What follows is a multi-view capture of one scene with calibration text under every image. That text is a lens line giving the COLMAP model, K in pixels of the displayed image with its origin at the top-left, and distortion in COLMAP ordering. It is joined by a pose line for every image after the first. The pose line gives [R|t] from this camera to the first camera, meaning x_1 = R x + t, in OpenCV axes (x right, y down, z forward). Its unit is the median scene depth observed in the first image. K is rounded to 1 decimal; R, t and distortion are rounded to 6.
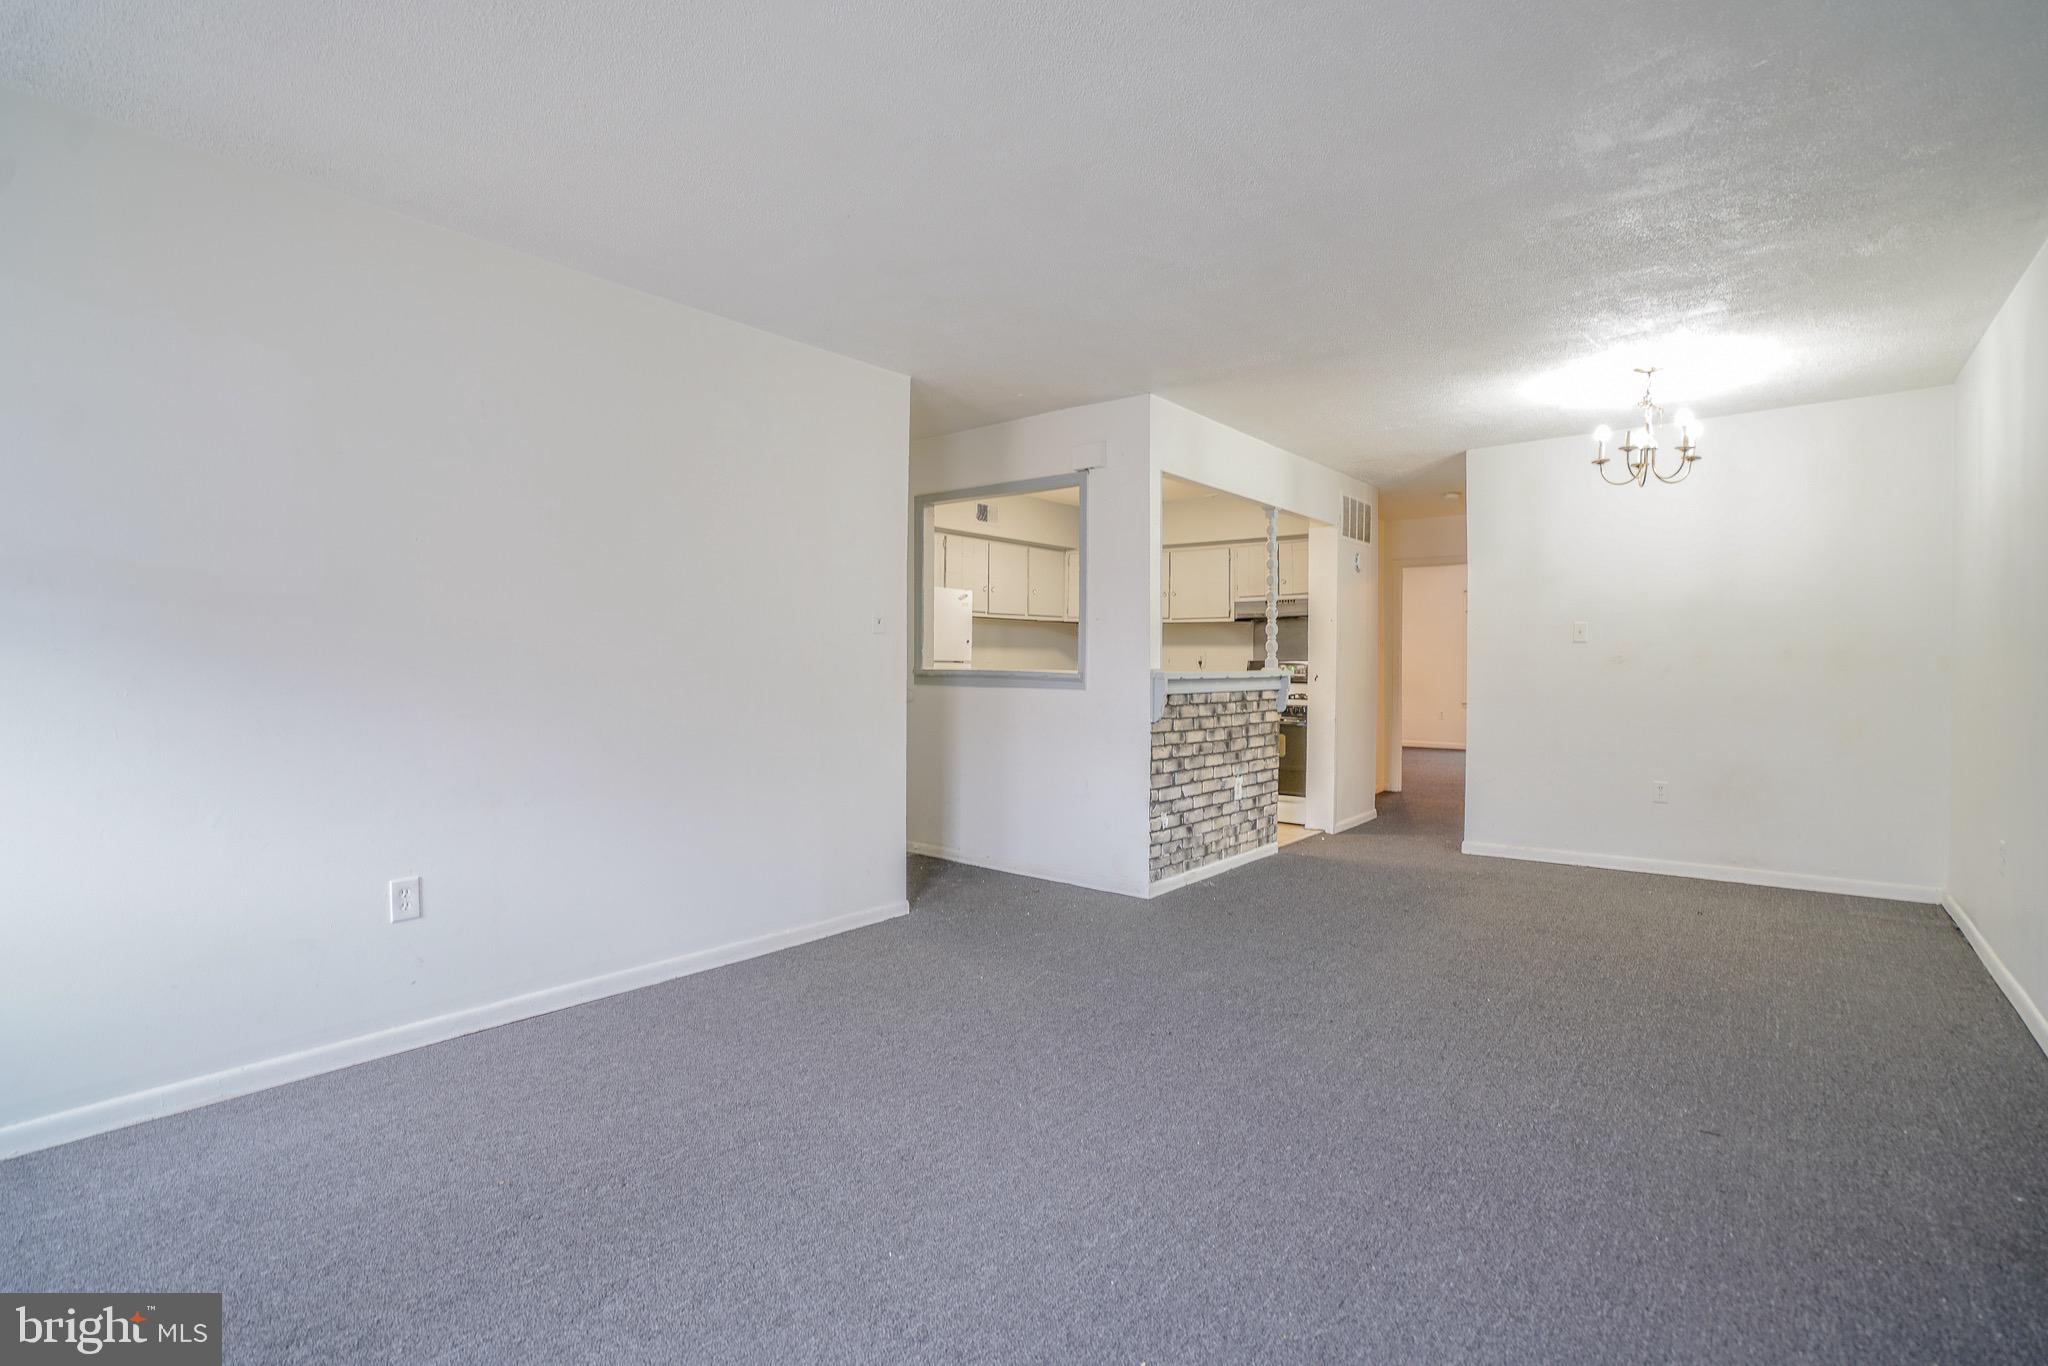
lens RADIAL K [[929.6, 0, 1059.2], [0, 929.6, 685.0], [0, 0, 1]] dist [-0.065034, 0.032853]
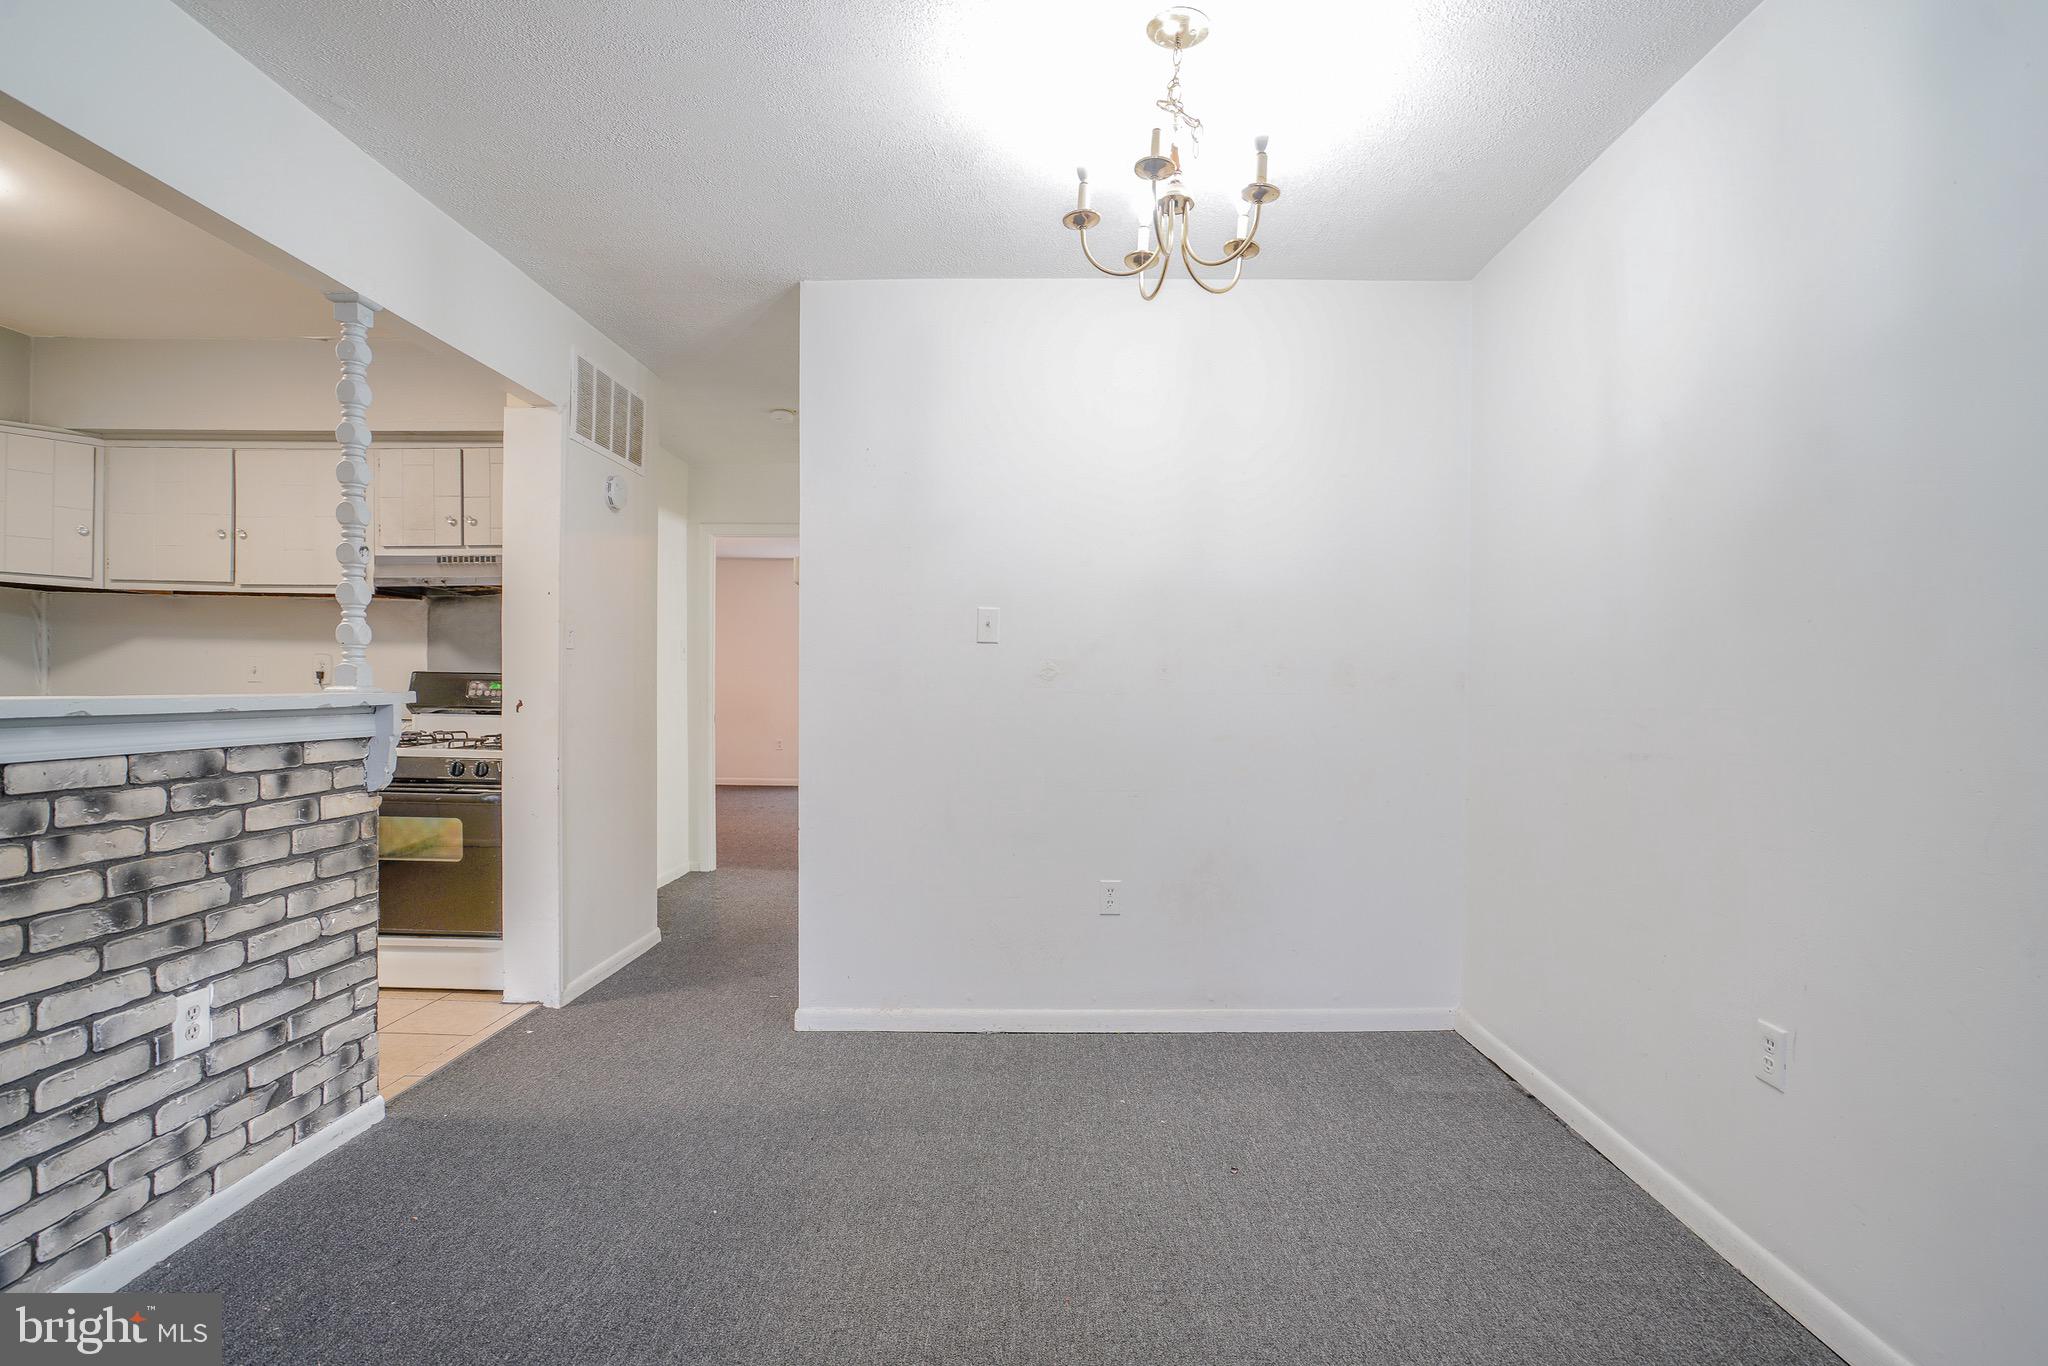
lens RADIAL K [[922.8, 0, 1026.1], [0, 922.8, 713.1], [0, 0, 1]] dist [-0.047029, 0.017127]
pose [[0.798694, -0.011692, 0.601623, 0.255834], [0.005228, 0.999908, 0.012491, -0.010847], [-0.601714, -0.006831, 0.798682, 0.557089]]
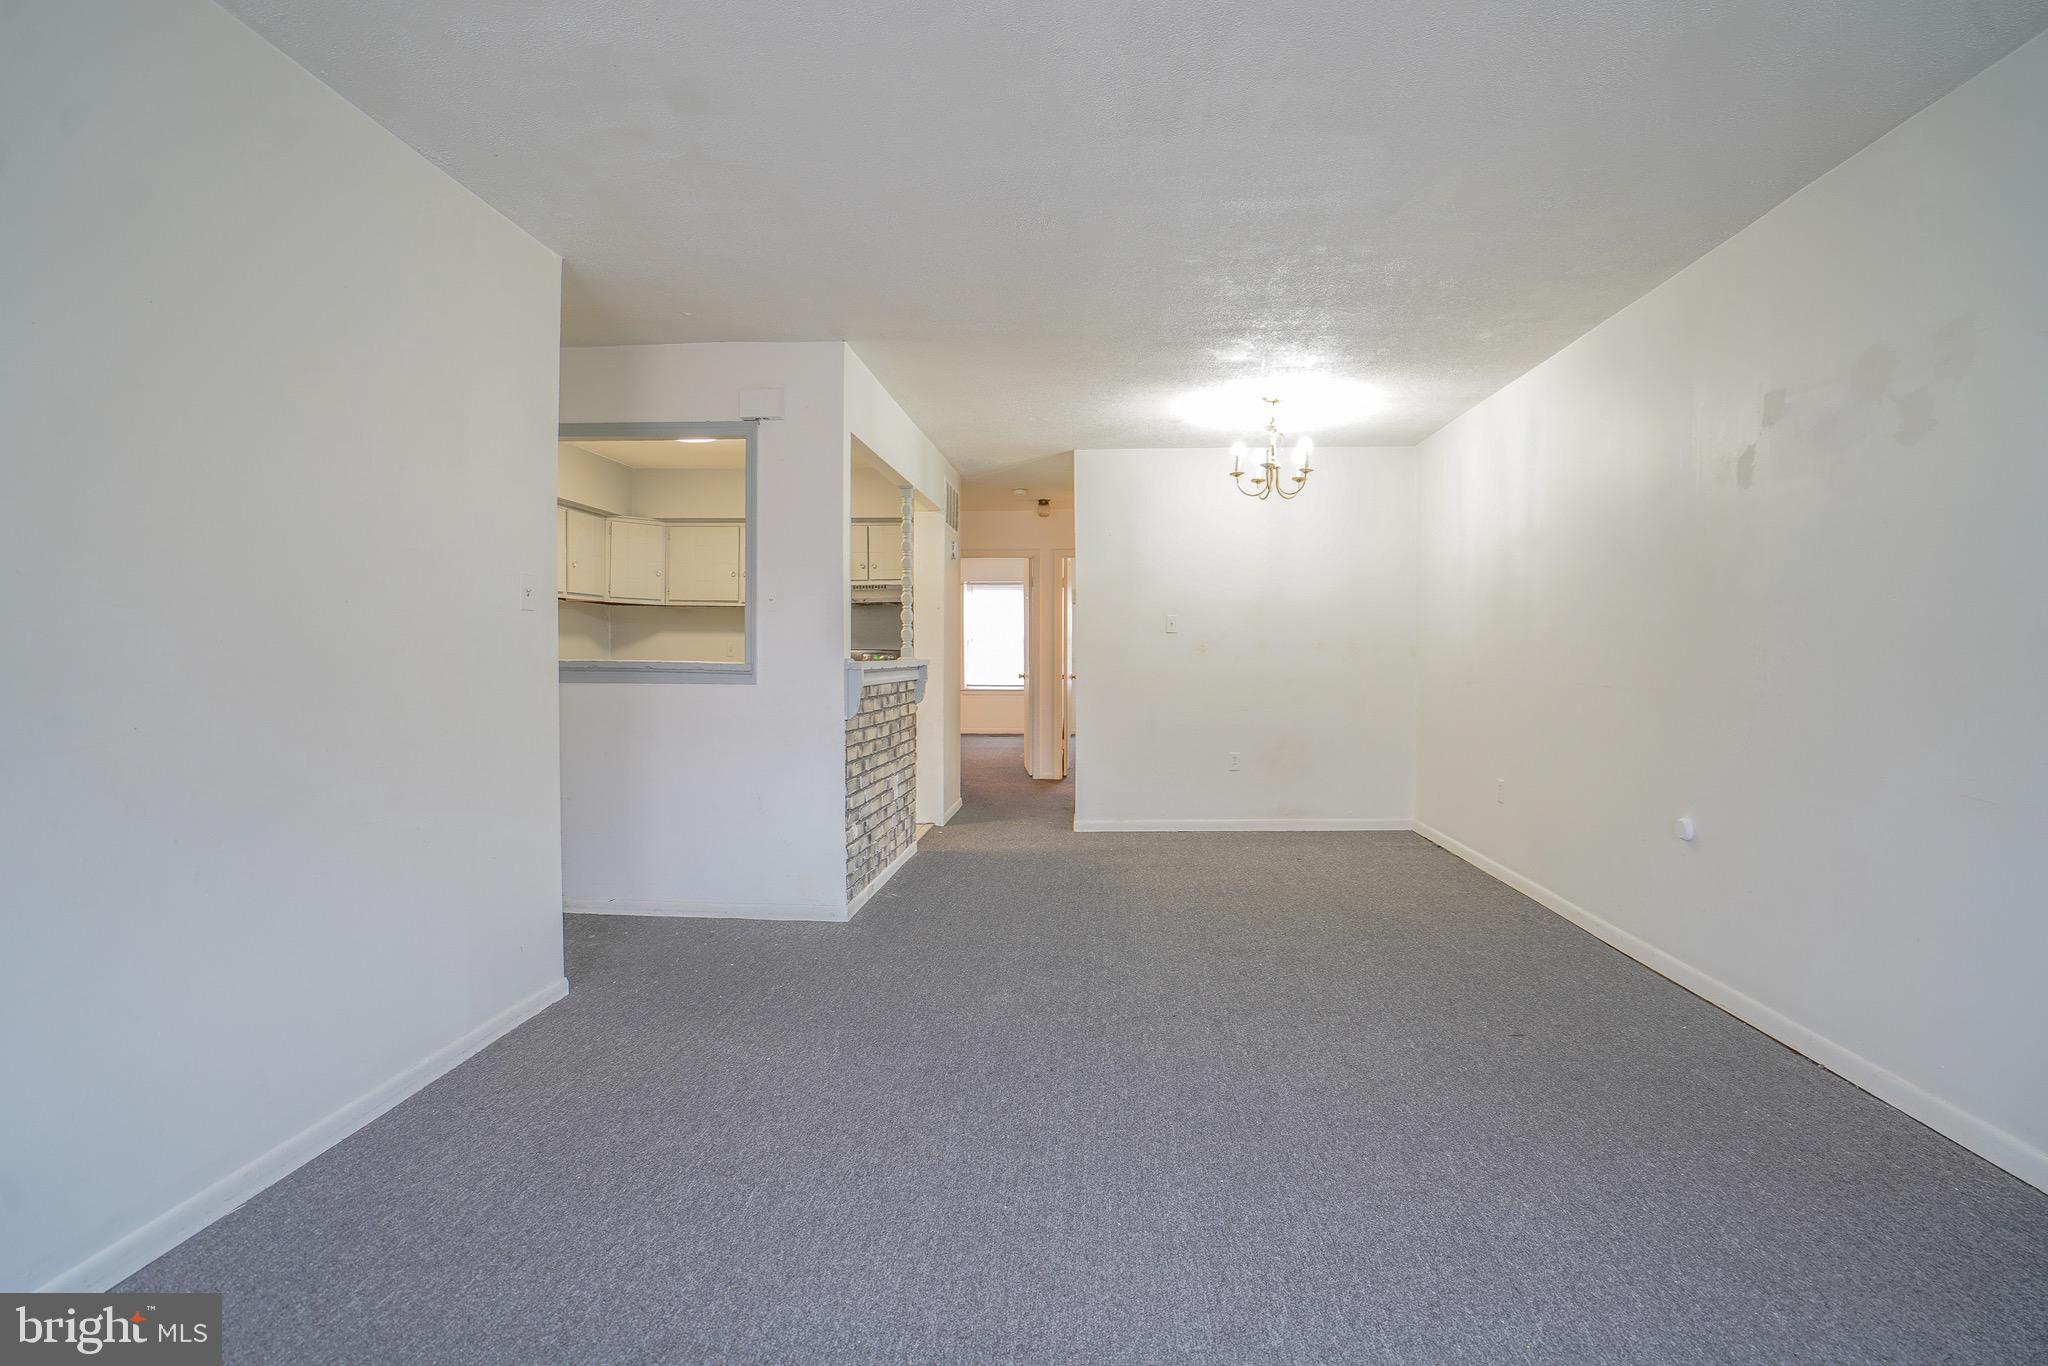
lens RADIAL K [[929.6, 0, 1059.2], [0, 929.6, 685.0], [0, 0, 1]] dist [-0.065034, 0.032853]
pose [[0.813084, -0.020934, 0.581769, -0.220961], [0.013851, 0.999766, 0.016617, -0.004018], [-0.581981, -0.005452, 0.813184, 0.160210]]
